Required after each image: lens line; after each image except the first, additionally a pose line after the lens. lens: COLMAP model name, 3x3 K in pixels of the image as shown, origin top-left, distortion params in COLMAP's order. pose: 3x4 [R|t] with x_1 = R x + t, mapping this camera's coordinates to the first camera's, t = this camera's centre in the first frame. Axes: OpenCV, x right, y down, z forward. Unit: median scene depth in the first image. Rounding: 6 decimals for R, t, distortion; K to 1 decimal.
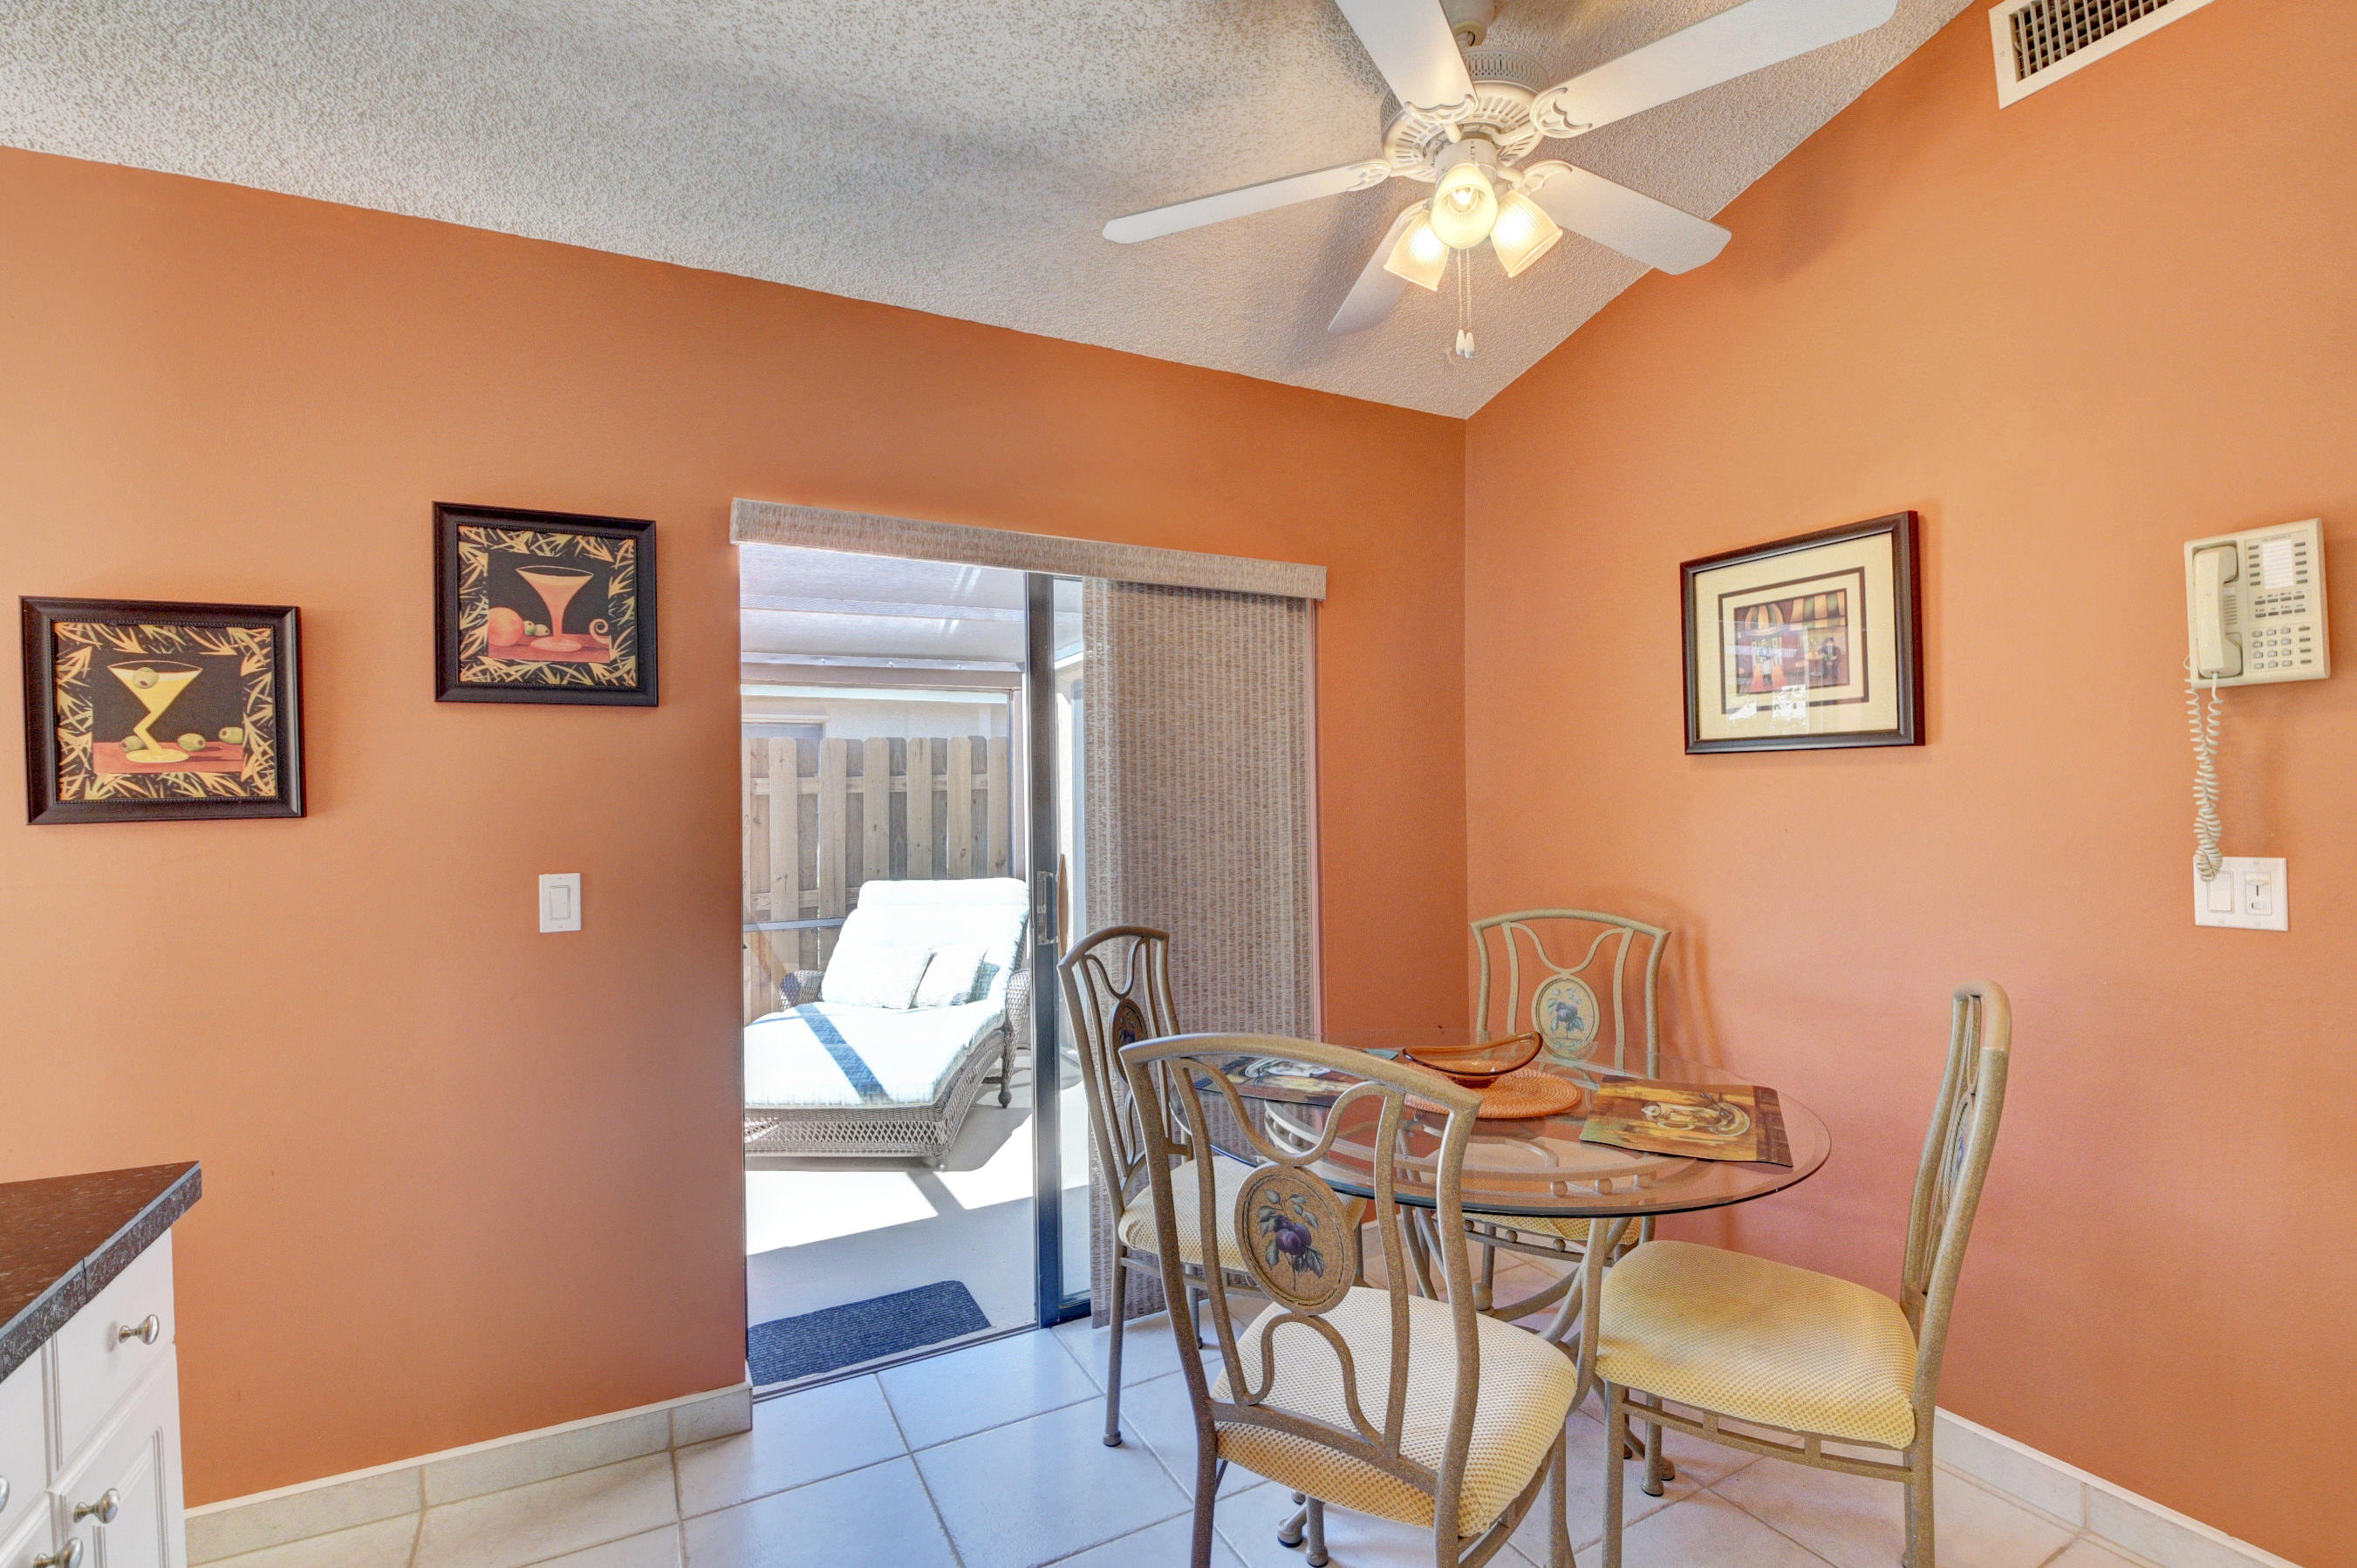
lens RADIAL K [[1037.0, 0, 1182.5], [0, 1037.0, 783.9], [0, 0, 1]] dist [0.033524, -0.046740]
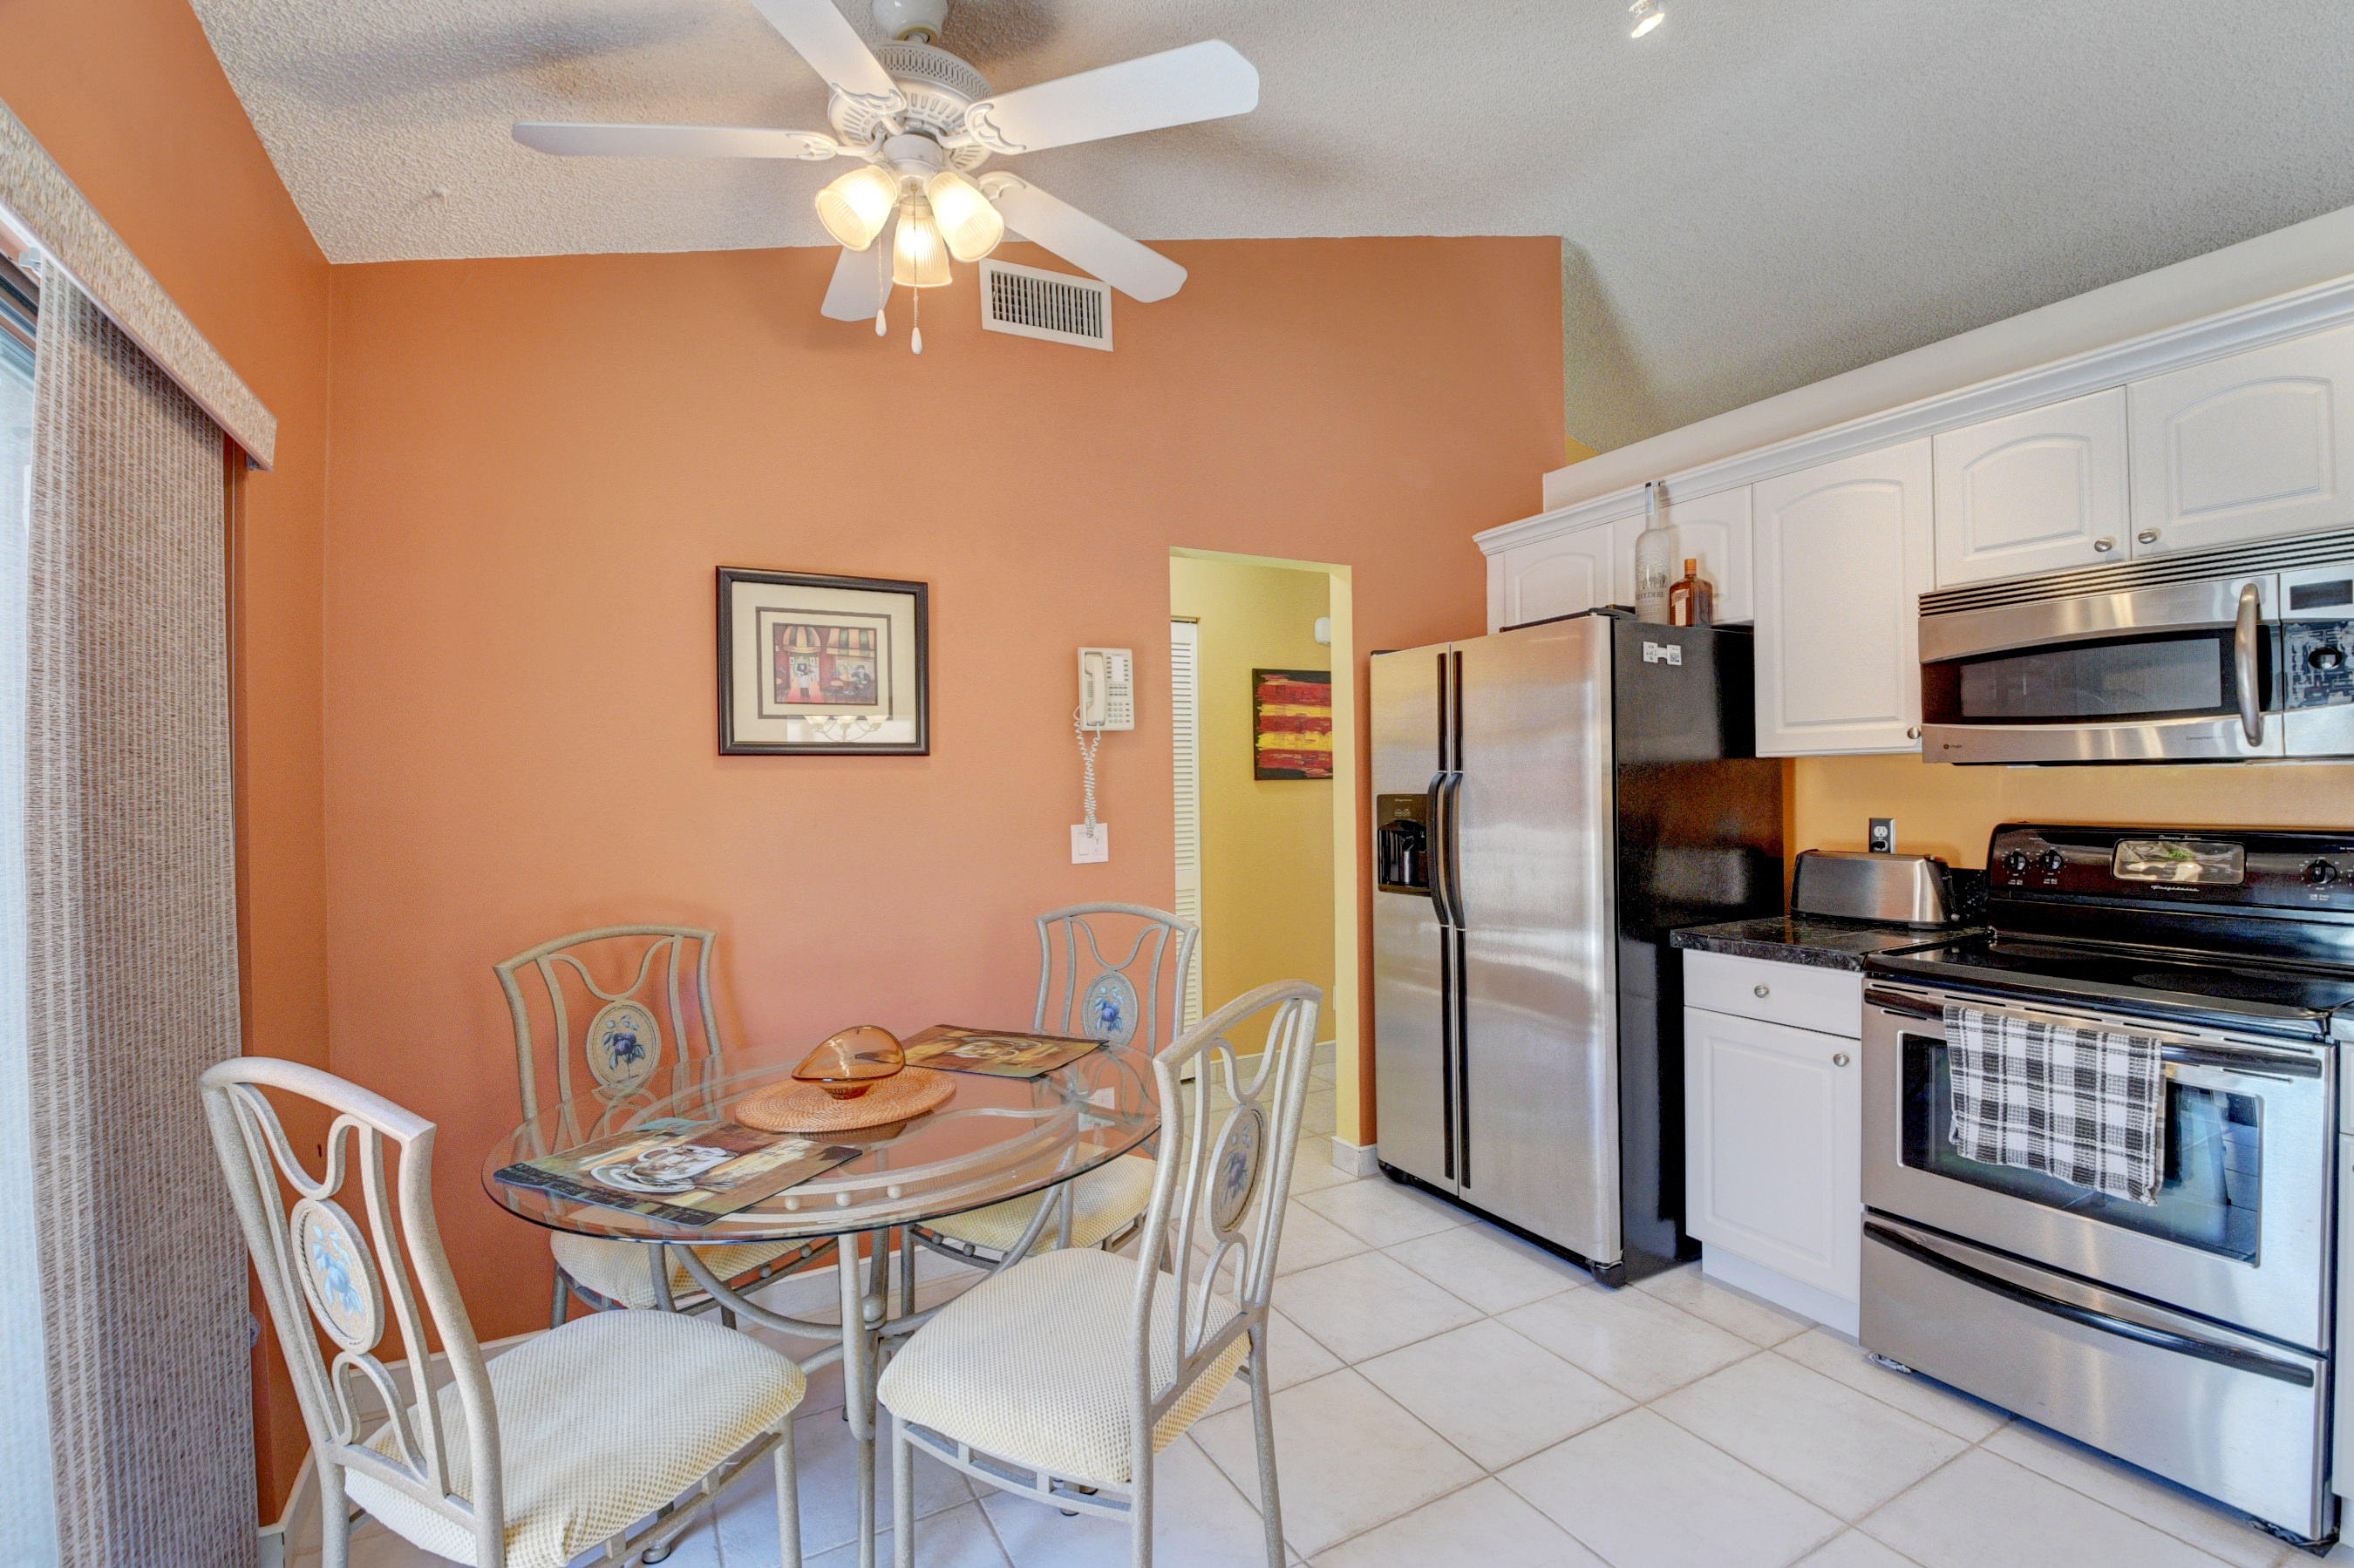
lens RADIAL K [[1045.4, 0, 1177.0], [0, 1045.4, 784.0], [0, 0, 1]] dist [0.002708, -0.016116]
pose [[-0.020328, 0.013721, 0.999699, -0.621878], [0.008743, 0.999870, -0.013545, 0.020120], [-0.999755, 0.008465, -0.020445, 0.655119]]
